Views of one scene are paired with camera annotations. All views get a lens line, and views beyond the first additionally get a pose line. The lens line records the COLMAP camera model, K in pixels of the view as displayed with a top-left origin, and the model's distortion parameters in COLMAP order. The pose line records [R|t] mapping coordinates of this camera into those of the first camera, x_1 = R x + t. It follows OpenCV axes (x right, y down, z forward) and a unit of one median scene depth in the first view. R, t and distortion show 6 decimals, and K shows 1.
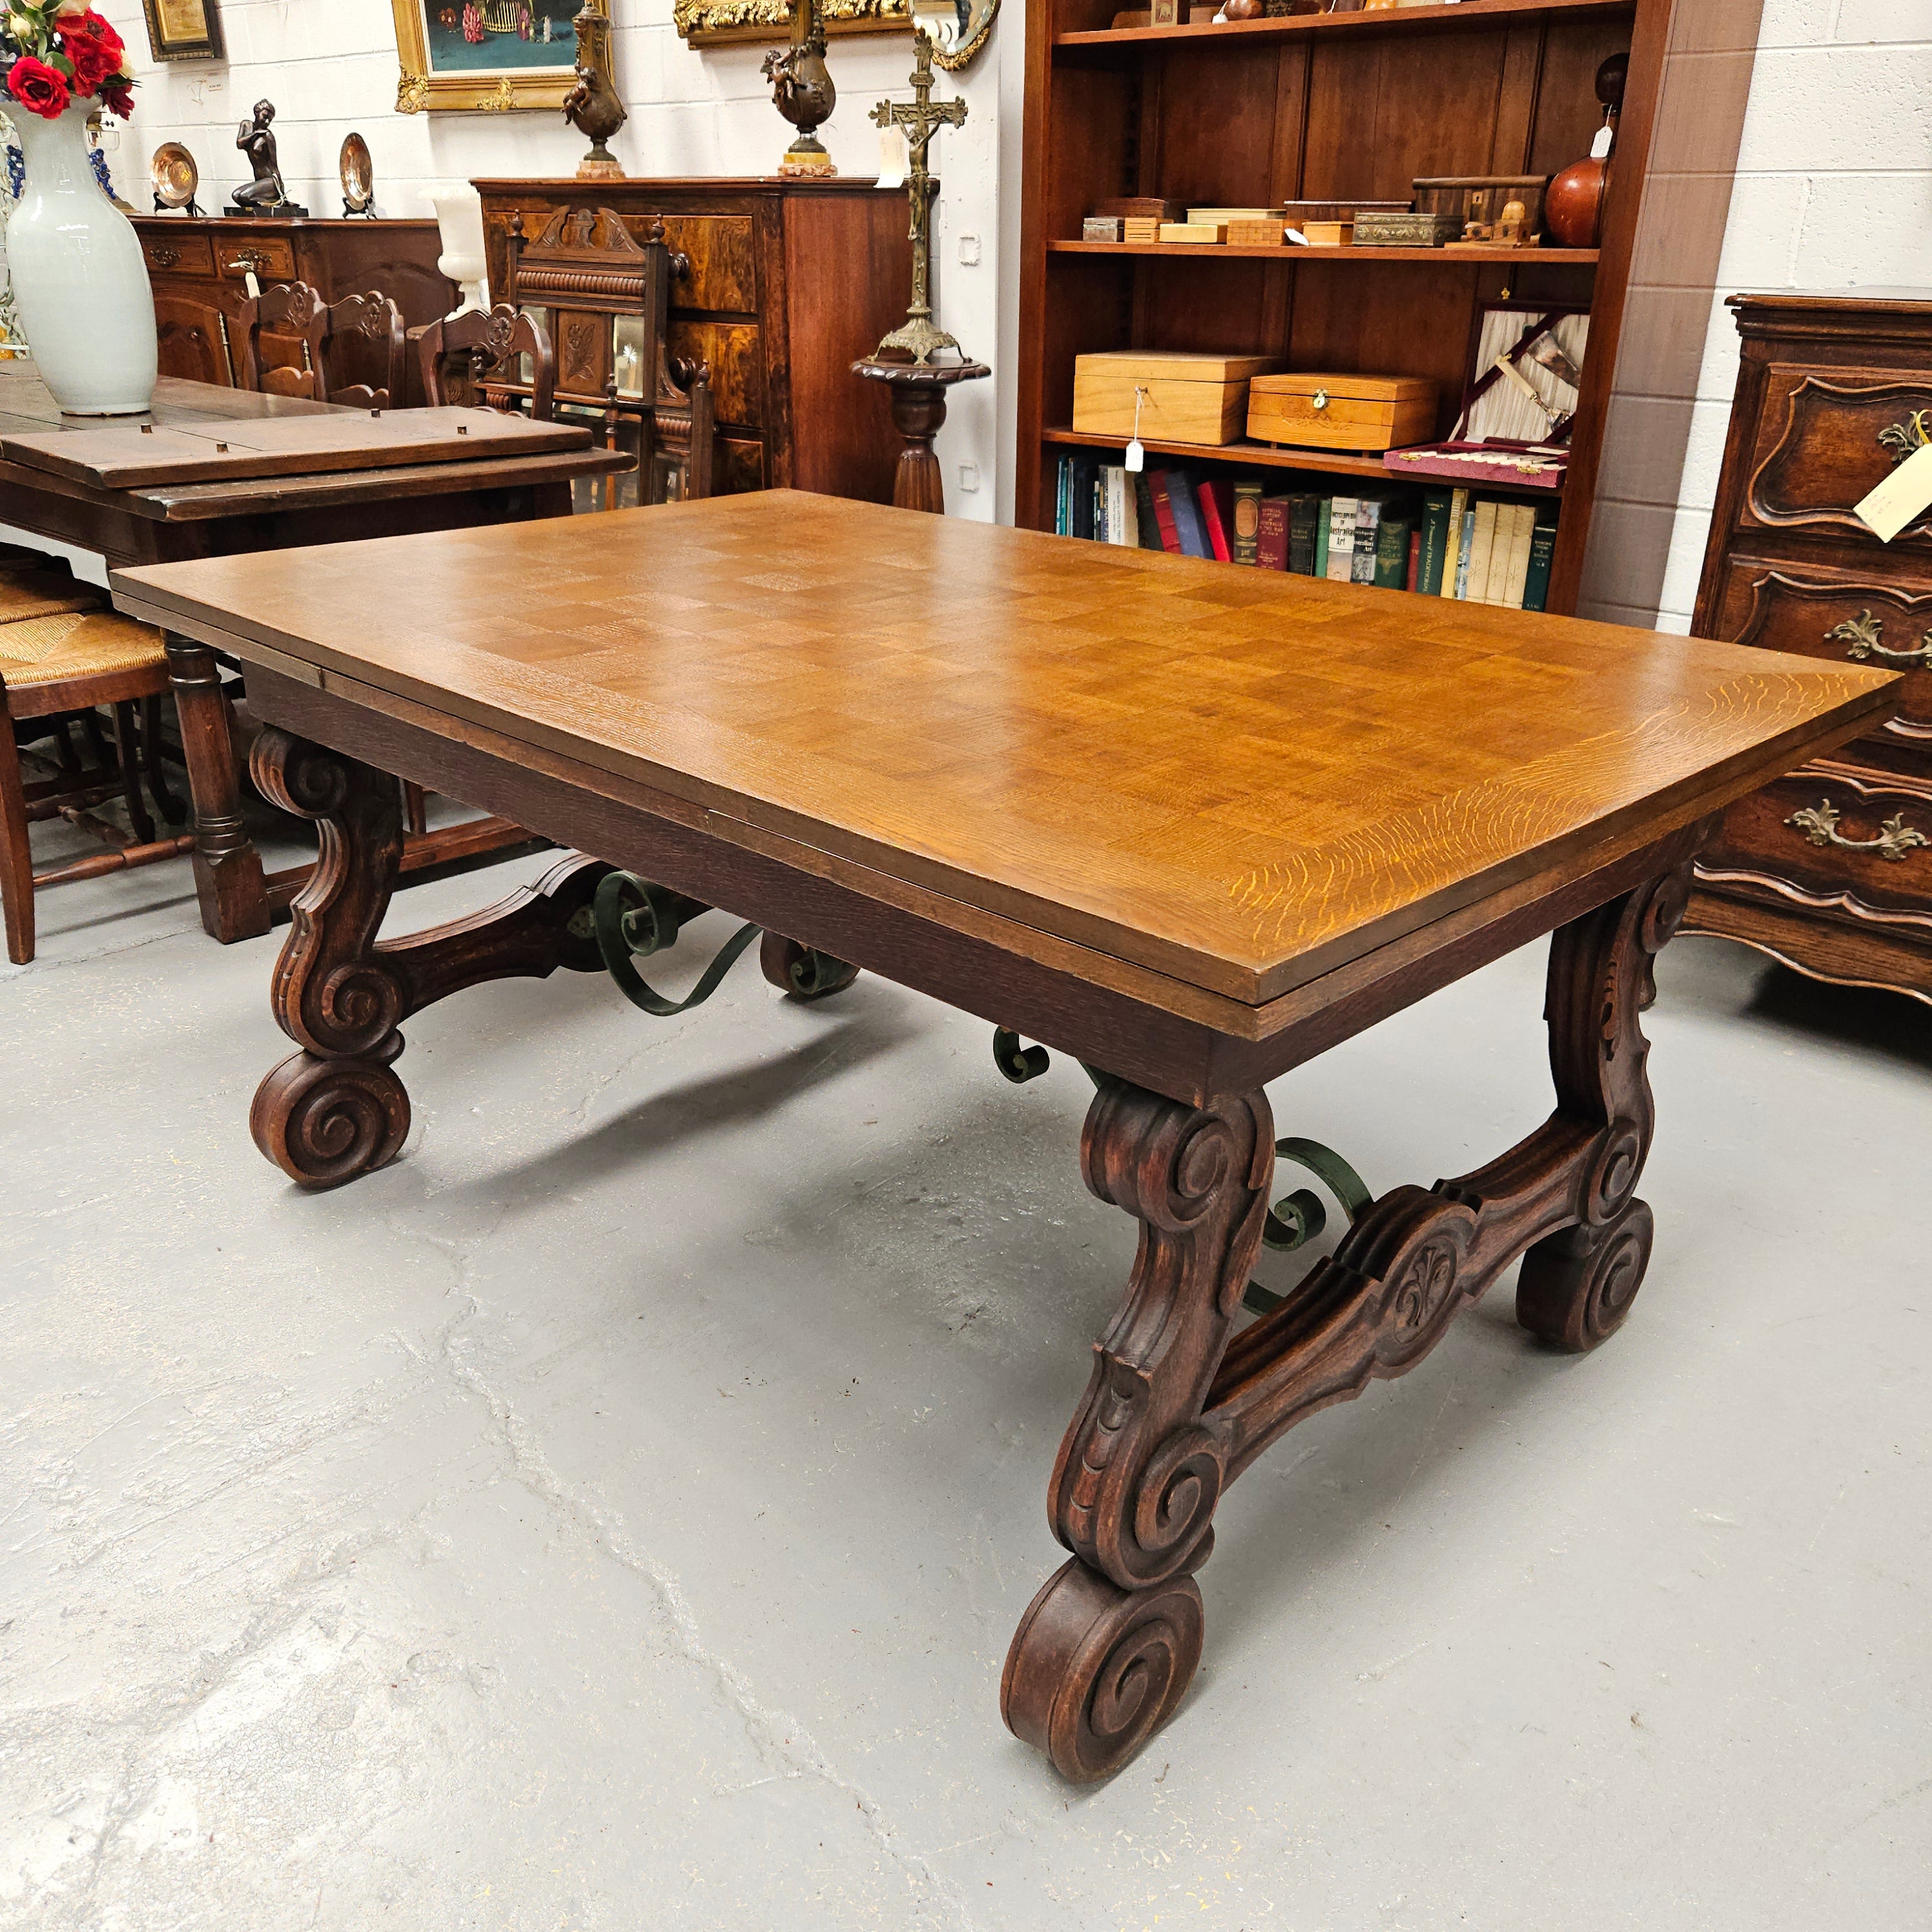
lens RADIAL K [[1727.3, 0, 947.8], [0, 1727.3, 955.1], [0, 0, 1]] dist [0.072107, -0.071534]
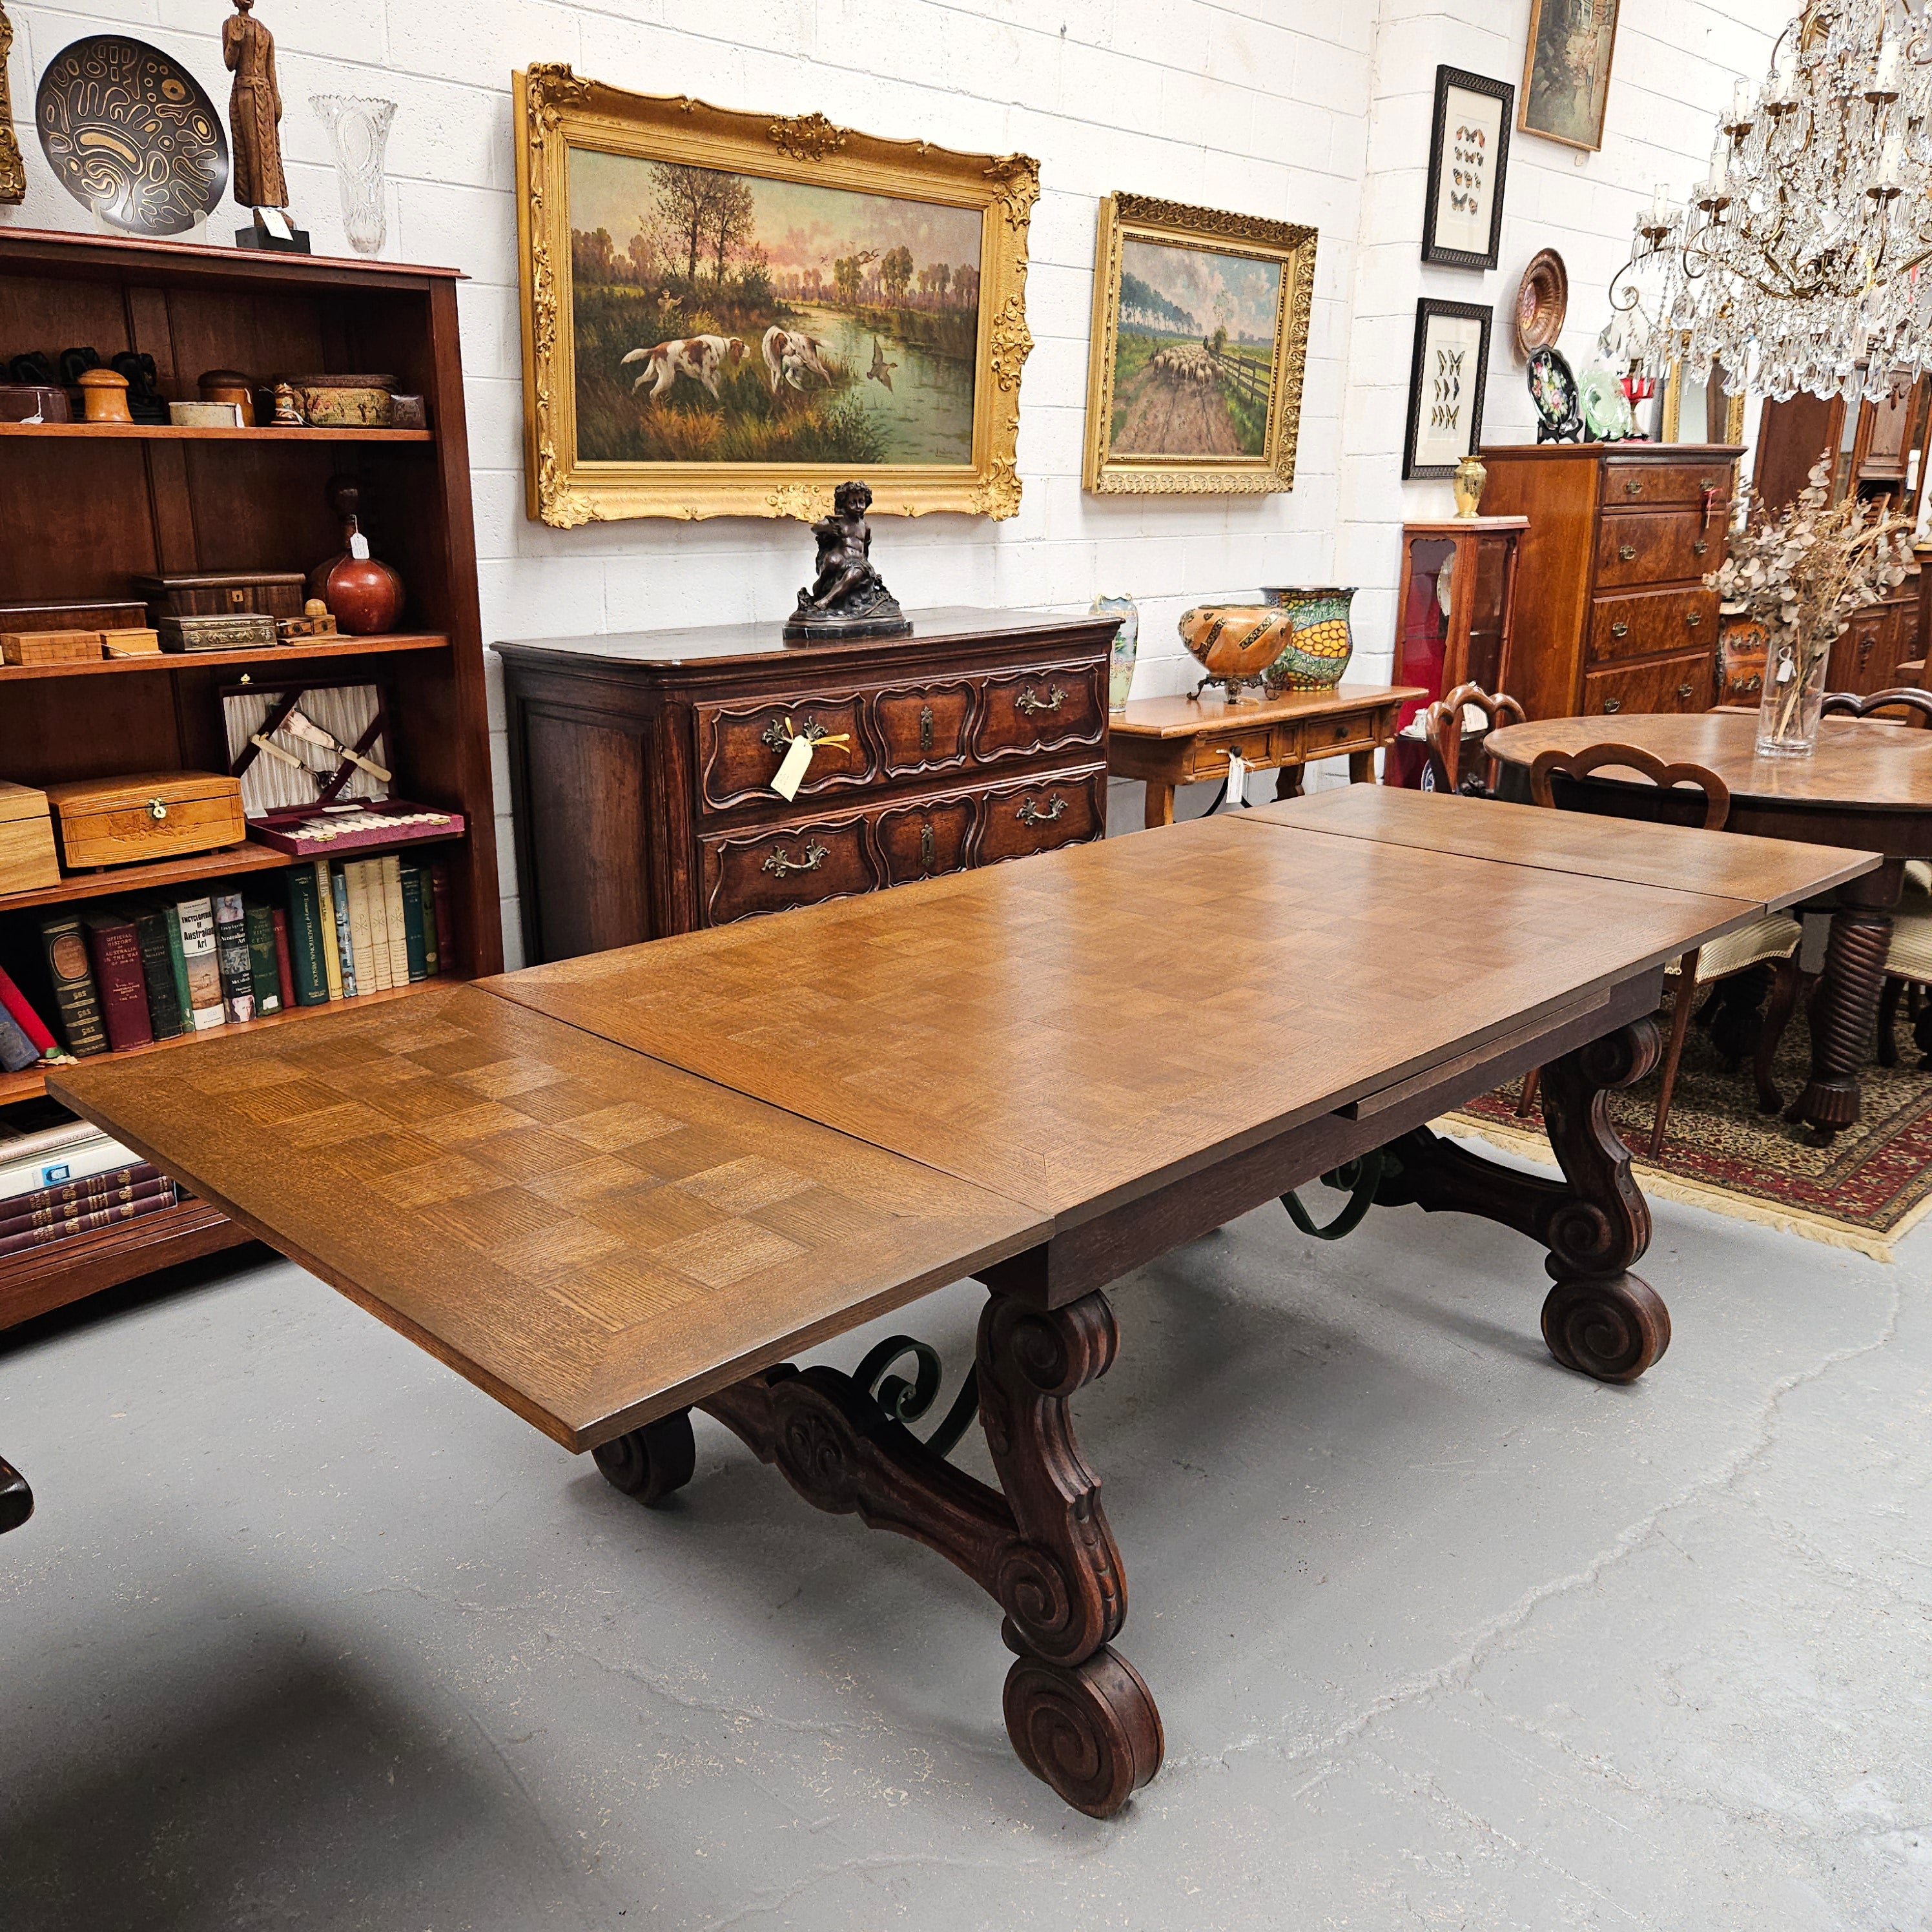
lens RADIAL K [[1727.3, 0, 938.6], [0, 1727.3, 980.3], [0, 0, 1]] dist [0.072107, -0.071534]
pose [[0.000524, -0.292961, 0.956124, -0.687501], [0.389762, 0.880570, 0.269597, -0.326027], [-0.920916, 0.372519, 0.114647, 0.549067]]
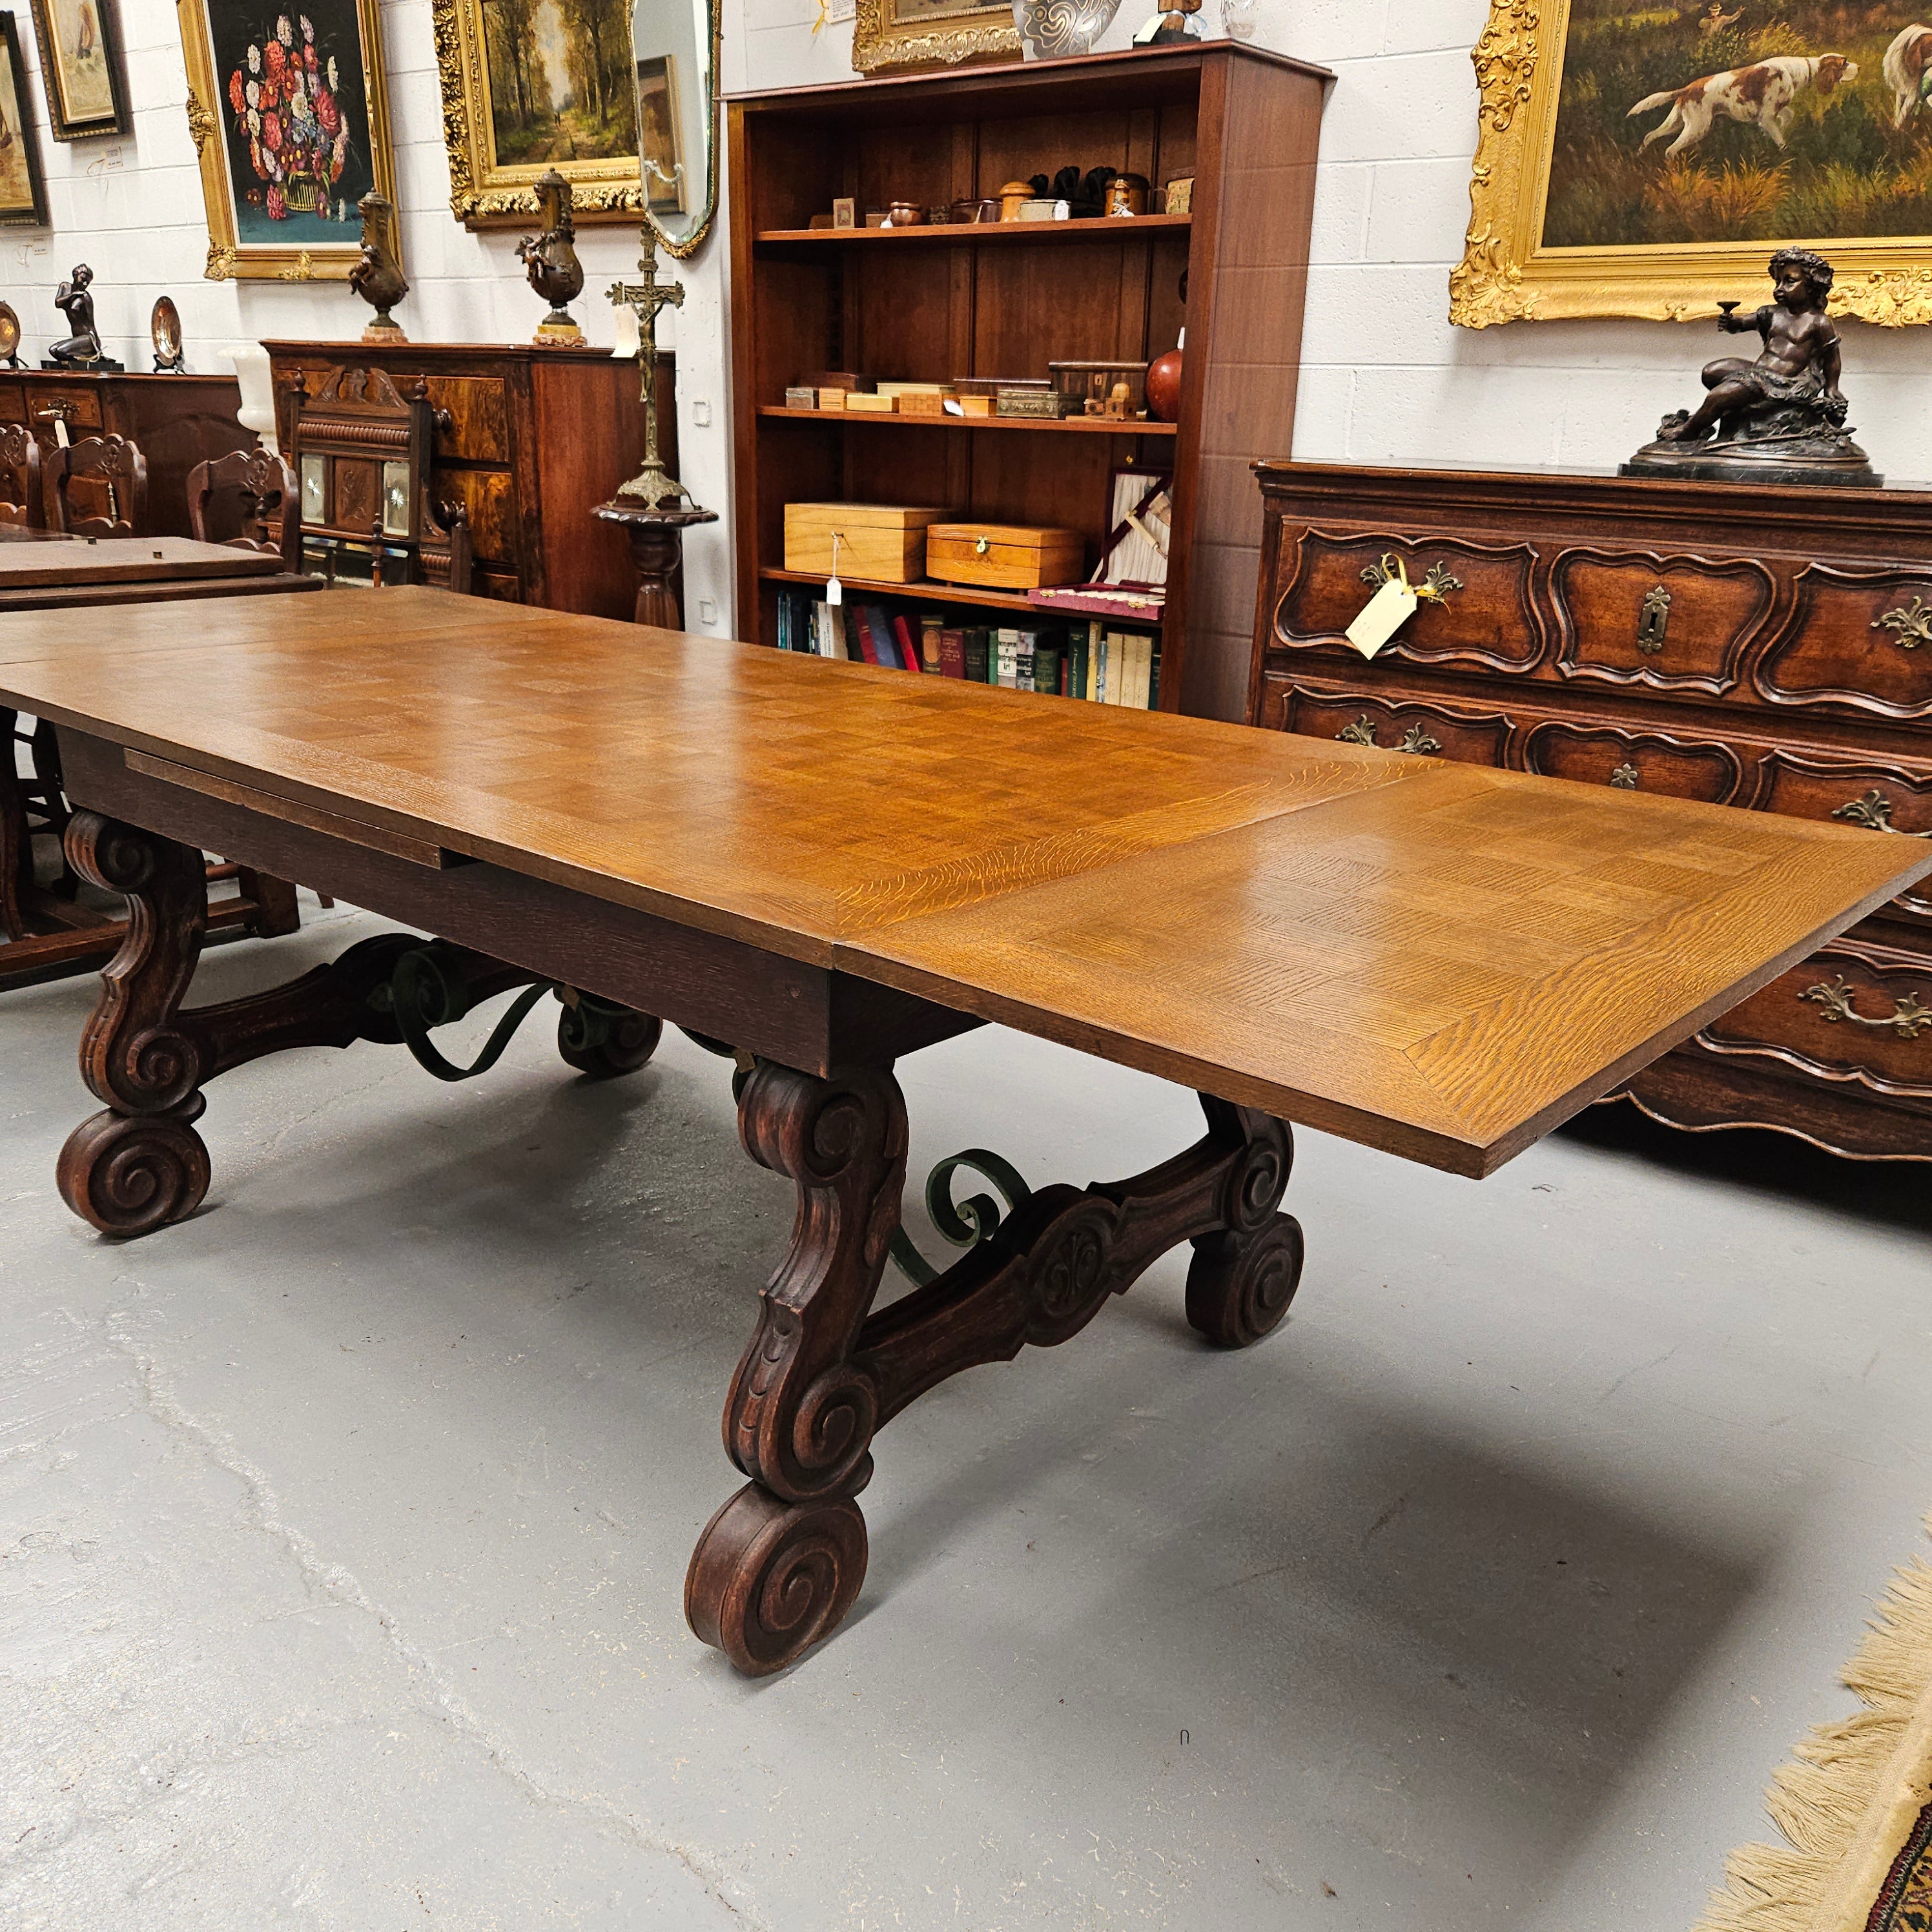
lens RADIAL K [[1727.6, 0, 965.7], [0, 1727.6, 985.6], [0, 0, 1]] dist [0.070994, -0.068913]
pose [[0.997226, -0.002330, 0.074399, 0.115839], [0.007730, 0.997347, -0.072380, 0.056527], [-0.074033, 0.072755, 0.994598, -0.124562]]
